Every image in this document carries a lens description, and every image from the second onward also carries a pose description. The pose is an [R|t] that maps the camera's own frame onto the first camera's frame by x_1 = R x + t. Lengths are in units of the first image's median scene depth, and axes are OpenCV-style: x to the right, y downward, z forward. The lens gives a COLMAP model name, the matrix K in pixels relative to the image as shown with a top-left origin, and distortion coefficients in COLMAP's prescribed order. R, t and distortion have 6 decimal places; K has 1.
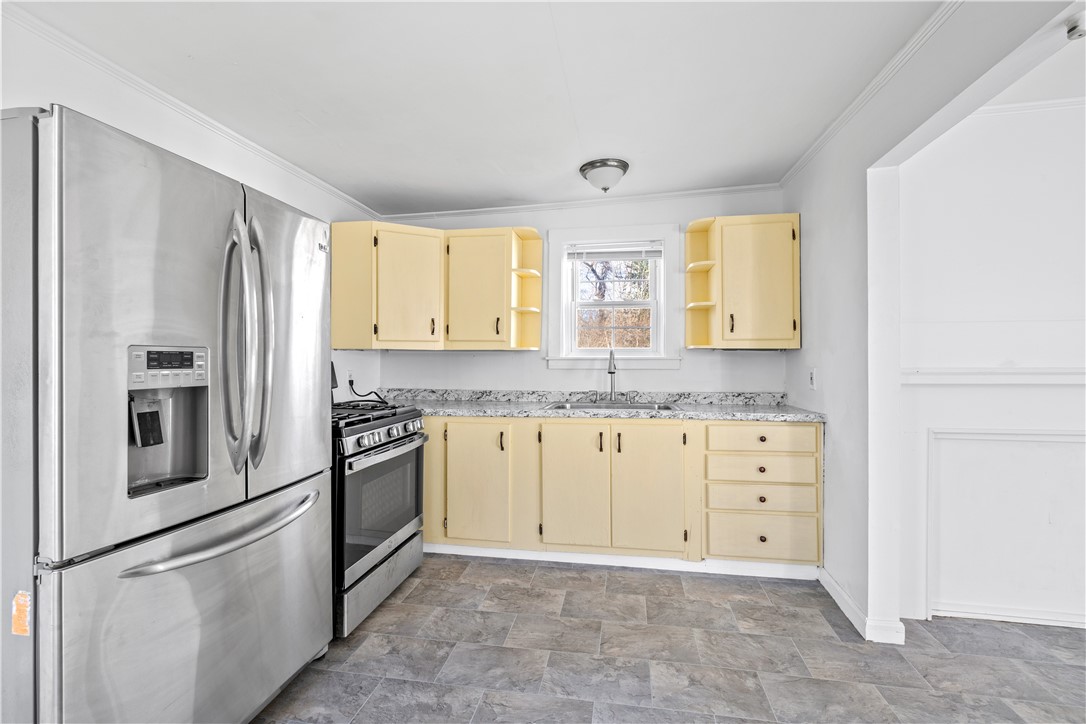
lens RADIAL K [[462.4, 0, 550.2], [0, 462.4, 360.5], [0, 0, 1]] dist [0.005446, 0.001131]
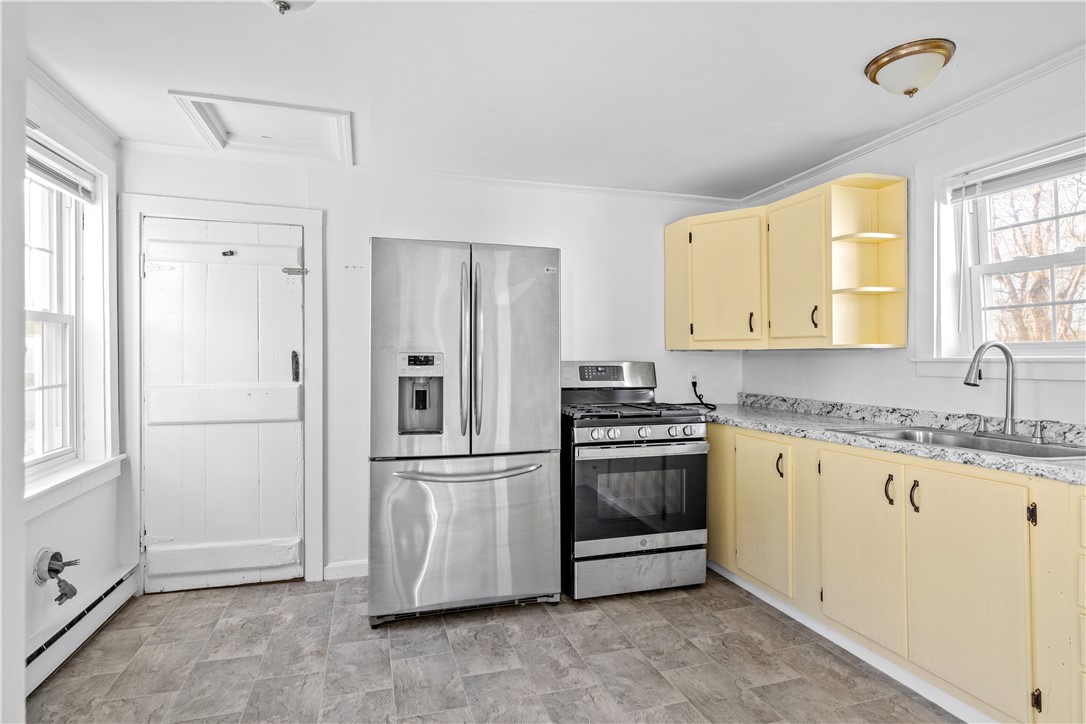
lens RADIAL K [[587.4, 0, 543.4], [0, 587.4, 358.8], [0, 0, 1]] dist [-0.002062, -0.000551]
pose [[0.444749, 0.000584, -0.895655, 0.655787], [-0.004386, 0.999989, -0.001526, -0.003103], [0.895645, 0.004607, 0.444746, 0.210407]]
